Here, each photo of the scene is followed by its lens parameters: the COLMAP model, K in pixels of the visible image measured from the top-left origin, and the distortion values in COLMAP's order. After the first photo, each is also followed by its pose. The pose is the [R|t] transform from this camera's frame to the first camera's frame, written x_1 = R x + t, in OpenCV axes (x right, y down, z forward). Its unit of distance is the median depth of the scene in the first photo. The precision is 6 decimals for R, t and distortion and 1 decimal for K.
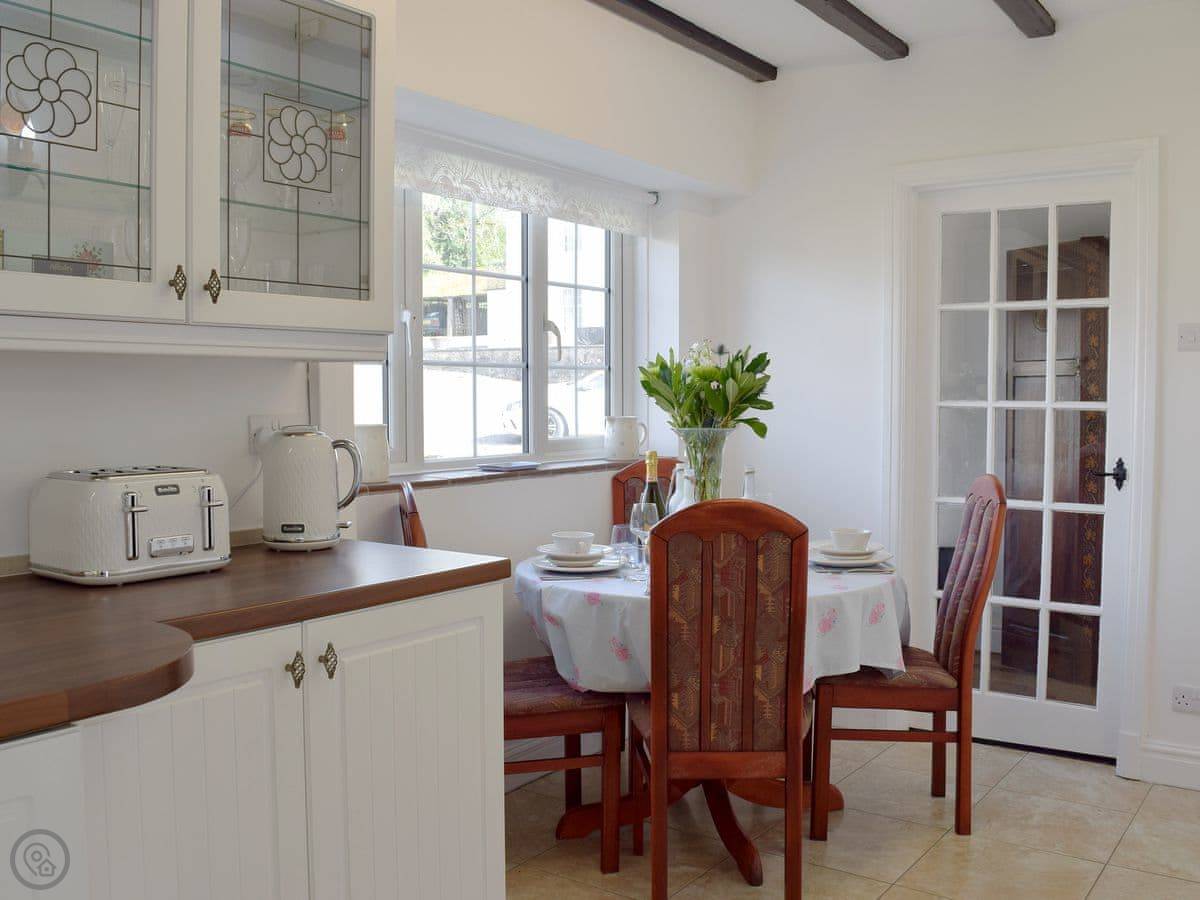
lens RADIAL K [[1183.9, 0, 563.5], [0, 1183.9, 489.0], [0, 0, 1]] dist [-0.077820, 0.000000]
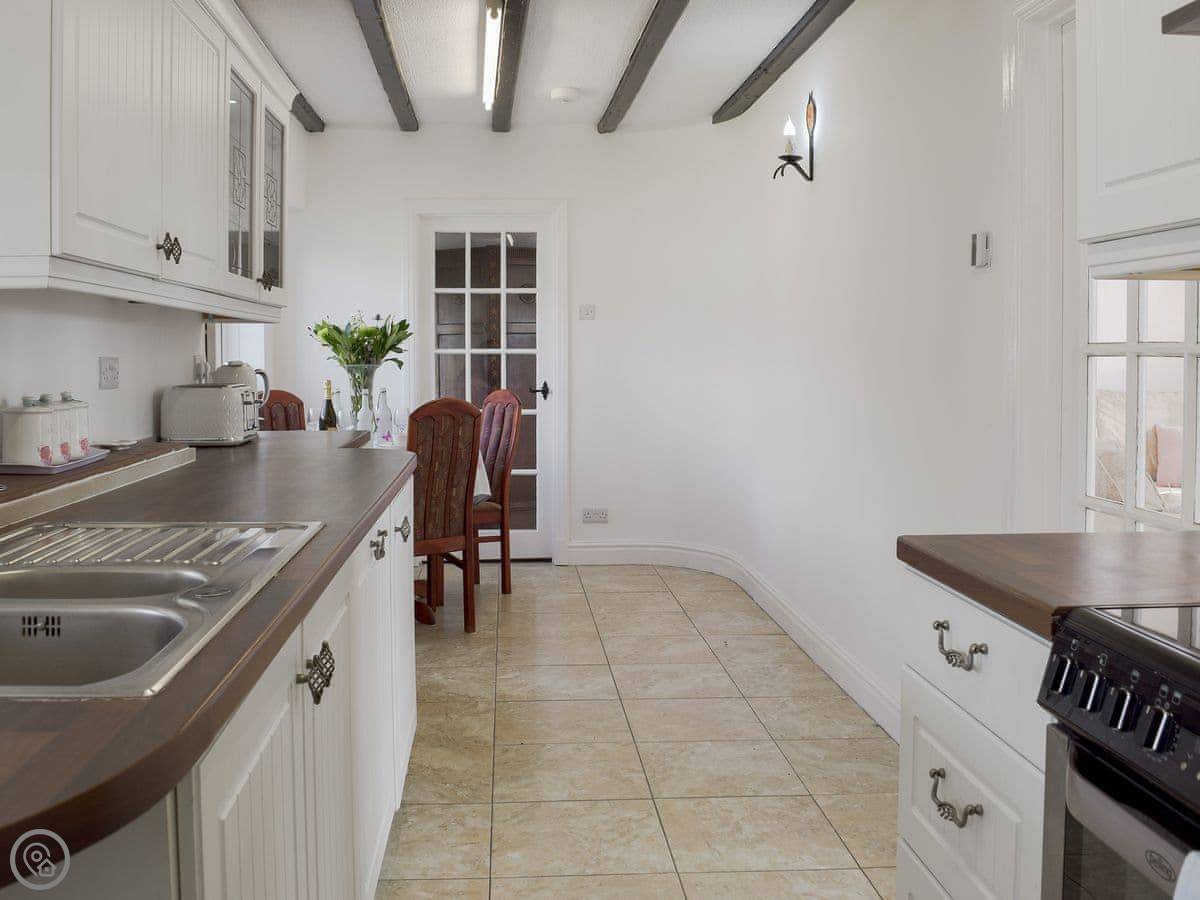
lens RADIAL K [[1183.9, 0, 600.1], [0, 1183.9, 448.7], [0, 0, 1]] dist [-0.077820, 0.000000]
pose [[0.773830, -0.052618, 0.631204, -0.679108], [0.050830, 0.998488, 0.020920, 0.048449], [-0.631350, 0.015895, 0.775335, -0.488003]]
